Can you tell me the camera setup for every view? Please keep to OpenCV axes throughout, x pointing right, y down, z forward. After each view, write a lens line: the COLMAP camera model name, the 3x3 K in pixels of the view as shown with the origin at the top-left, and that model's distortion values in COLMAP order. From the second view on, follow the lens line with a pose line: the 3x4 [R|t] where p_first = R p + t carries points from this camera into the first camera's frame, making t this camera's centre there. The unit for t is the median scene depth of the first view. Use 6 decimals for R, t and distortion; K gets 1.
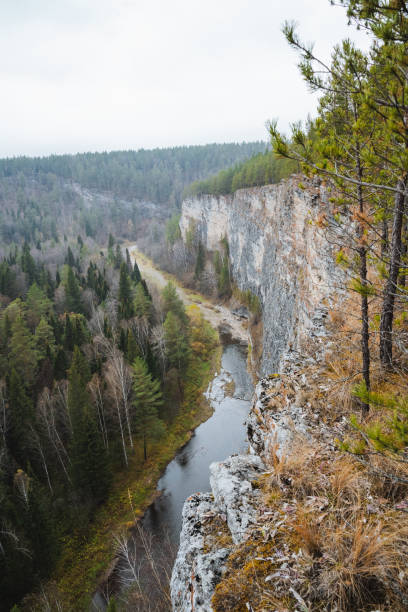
lens RADIAL K [[500.3, 0, 205.5], [0, 500.3, 305.0], [0, 0, 1]] dist [-0.114274, 0.095079]
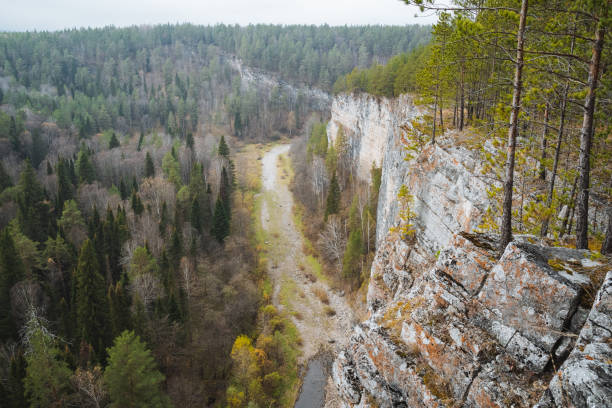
lens RADIAL K [[500.3, 0, 304.7], [0, 500.3, 202.8], [0, 0, 1]] dist [-0.114274, 0.095079]
pose [[0.972821, 0.132418, -0.189962, 0.135937], [-0.127073, 0.991082, 0.040103, -0.200798], [0.193578, -0.014874, 0.980972, 0.729515]]
